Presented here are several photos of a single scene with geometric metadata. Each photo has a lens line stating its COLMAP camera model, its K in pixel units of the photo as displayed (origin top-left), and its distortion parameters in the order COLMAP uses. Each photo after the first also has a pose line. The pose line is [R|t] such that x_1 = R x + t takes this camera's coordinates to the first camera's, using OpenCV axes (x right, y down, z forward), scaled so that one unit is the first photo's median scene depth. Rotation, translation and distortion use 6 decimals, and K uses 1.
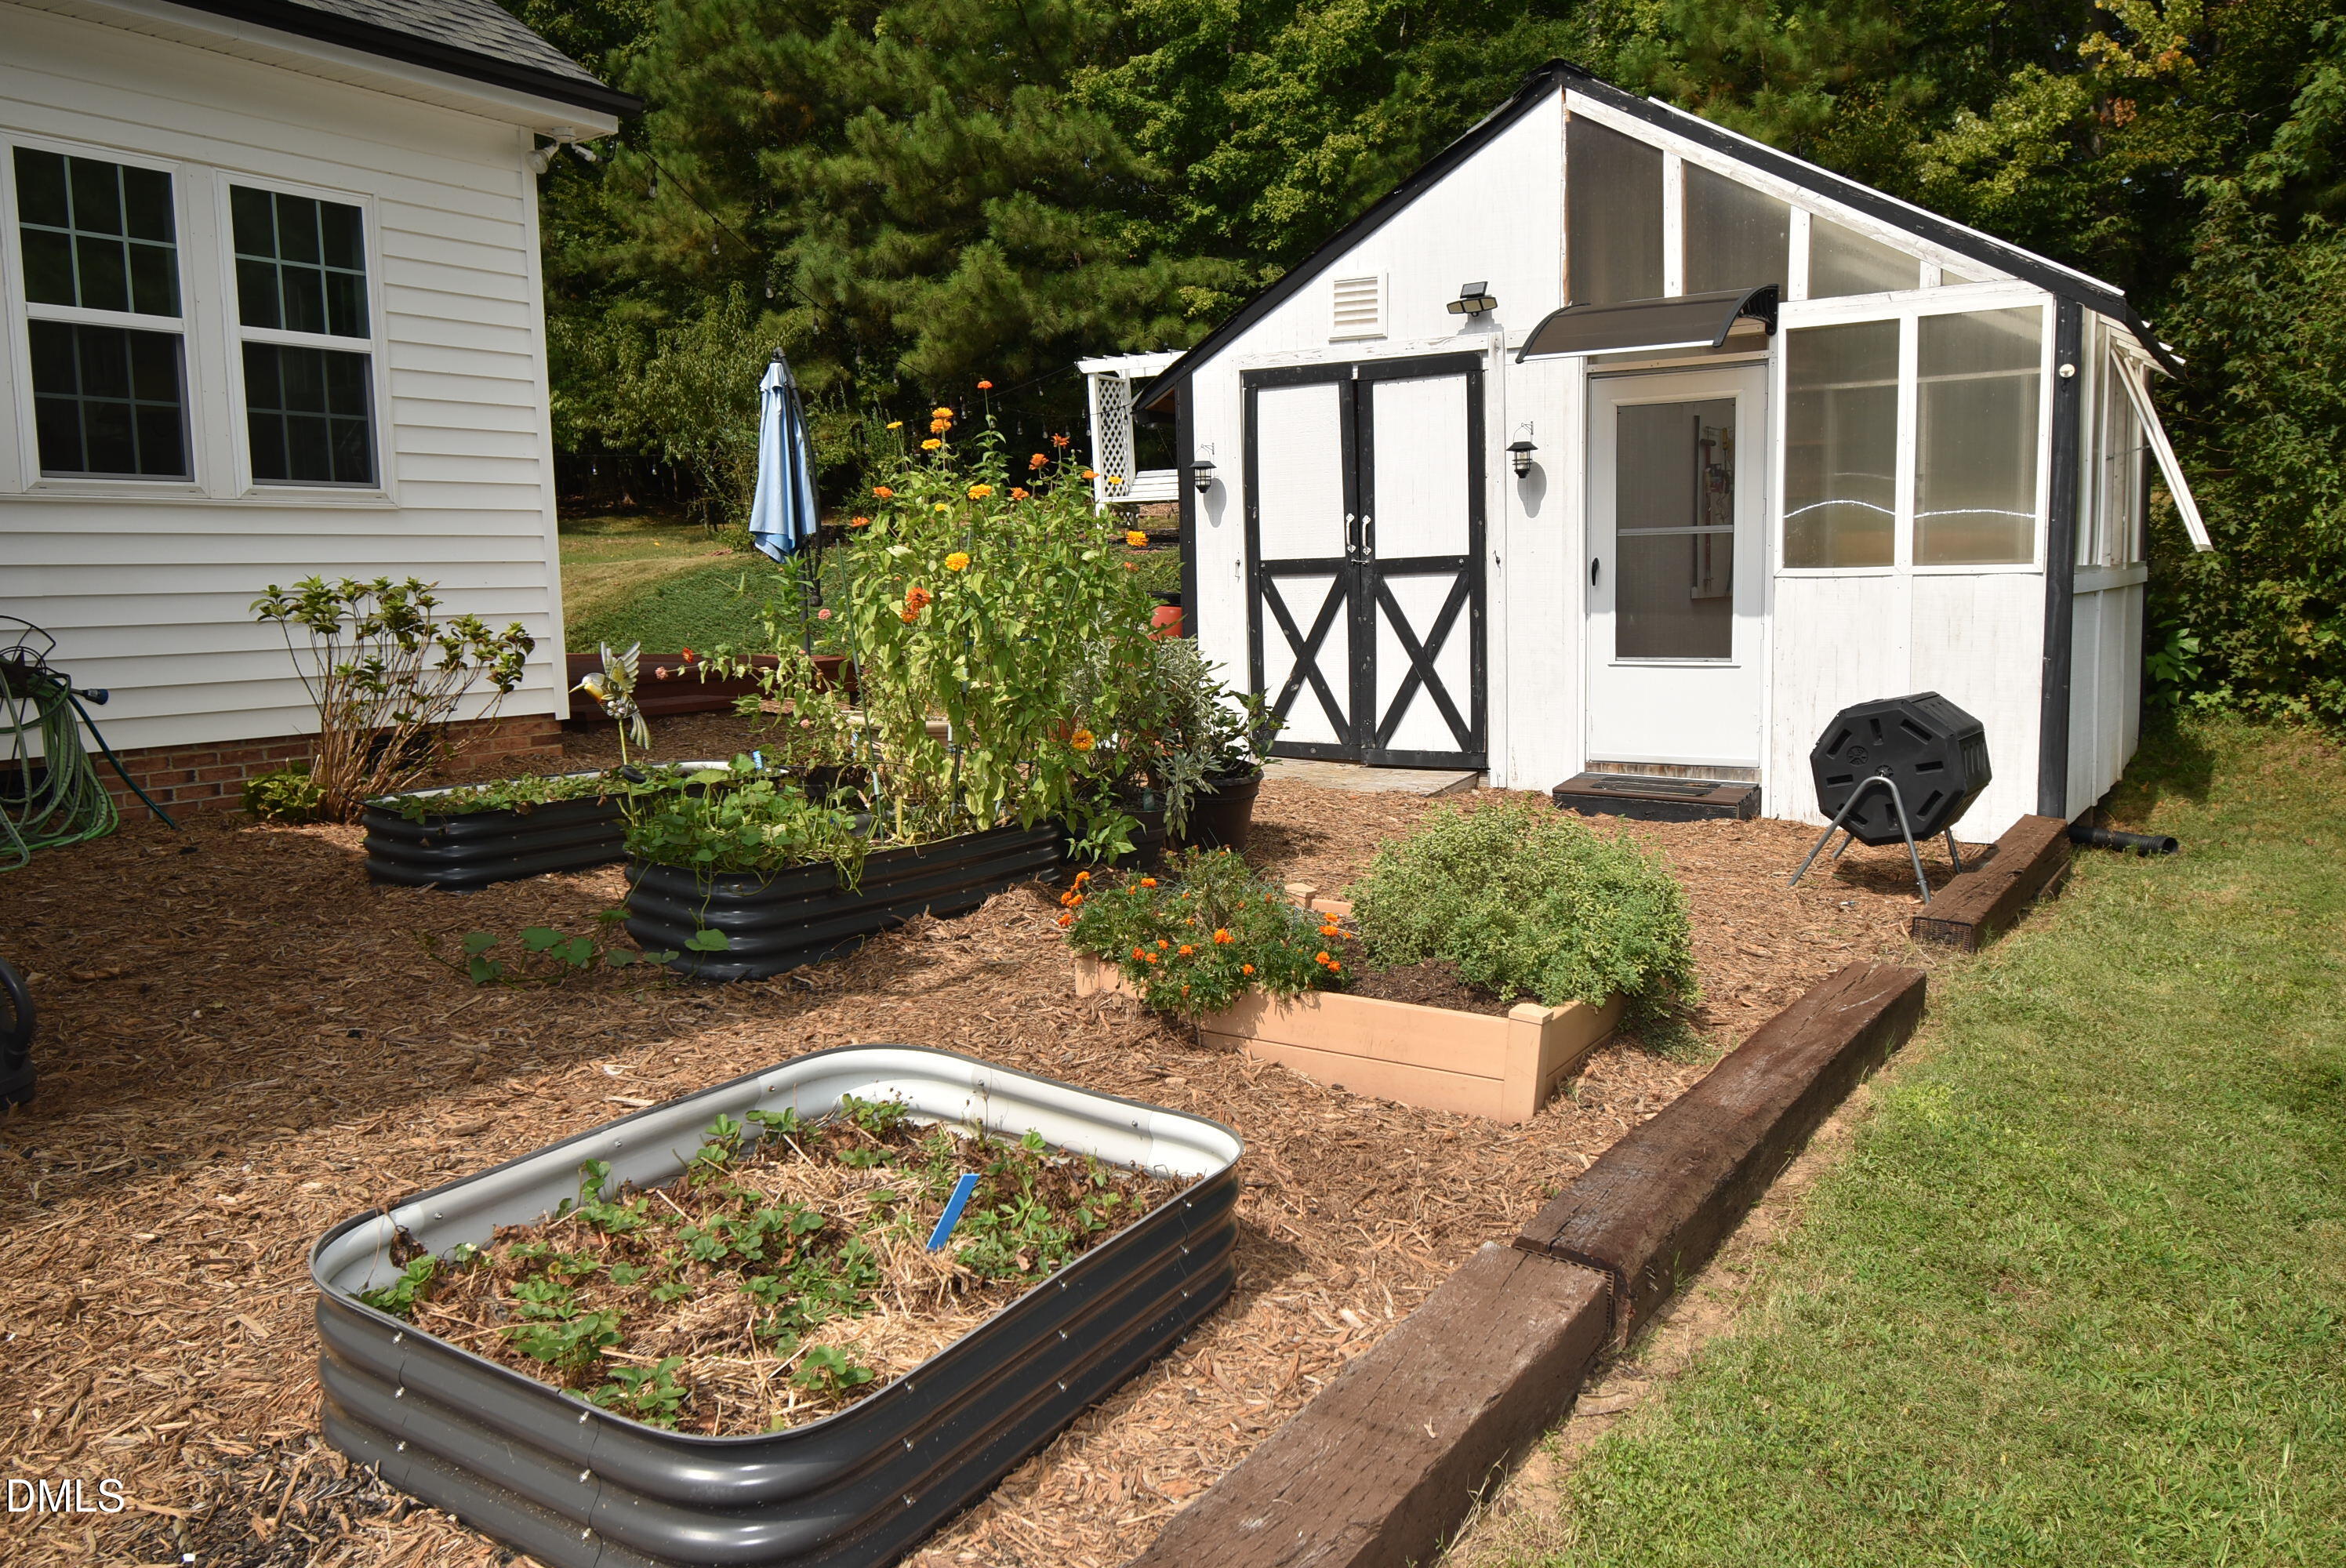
lens RADIAL K [[1770.2, 0, 1173.0], [0, 1770.2, 784.0], [0, 0, 1]] dist [0.001308, -0.017332]
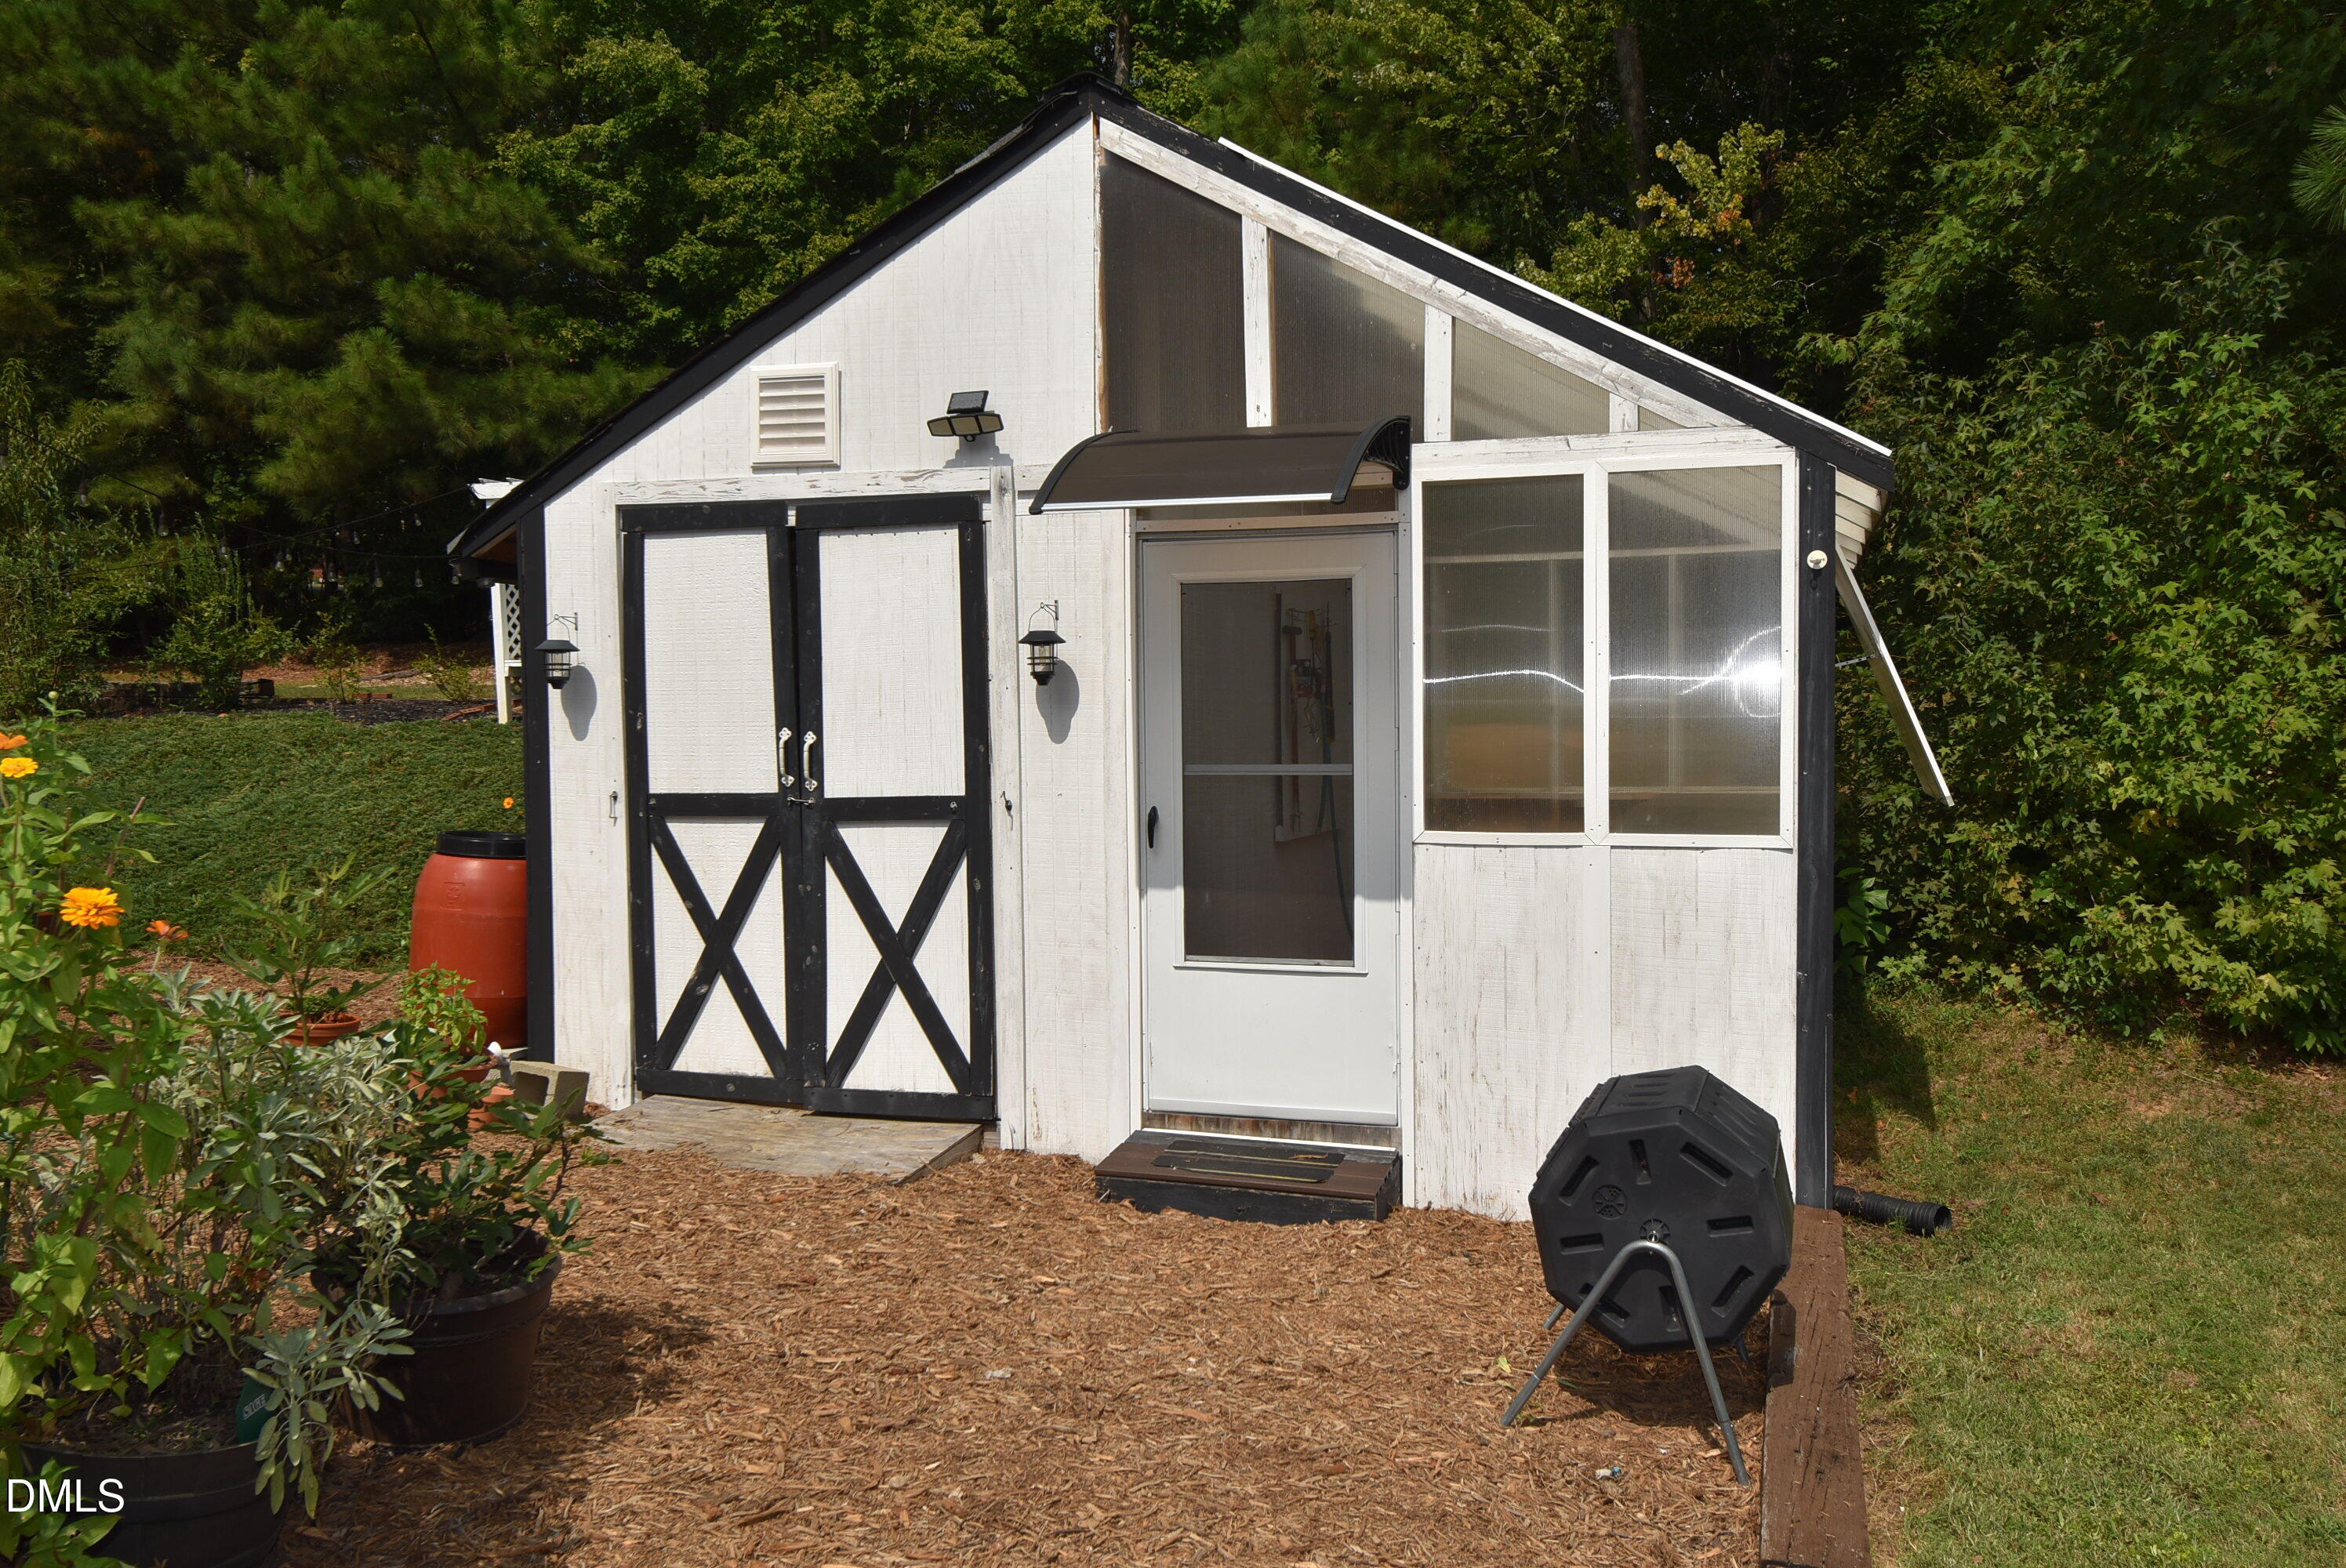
lens RADIAL K [[1884.4, 0, 1220.5], [0, 1884.4, 784.2], [0, 0, 1]] dist [0.006391, -0.039194]
pose [[0.959975, 0.003696, 0.280062, 0.057393], [0.020553, 0.996287, -0.083600, -0.067973], [-0.279331, 0.086010, 0.956335, 0.279495]]
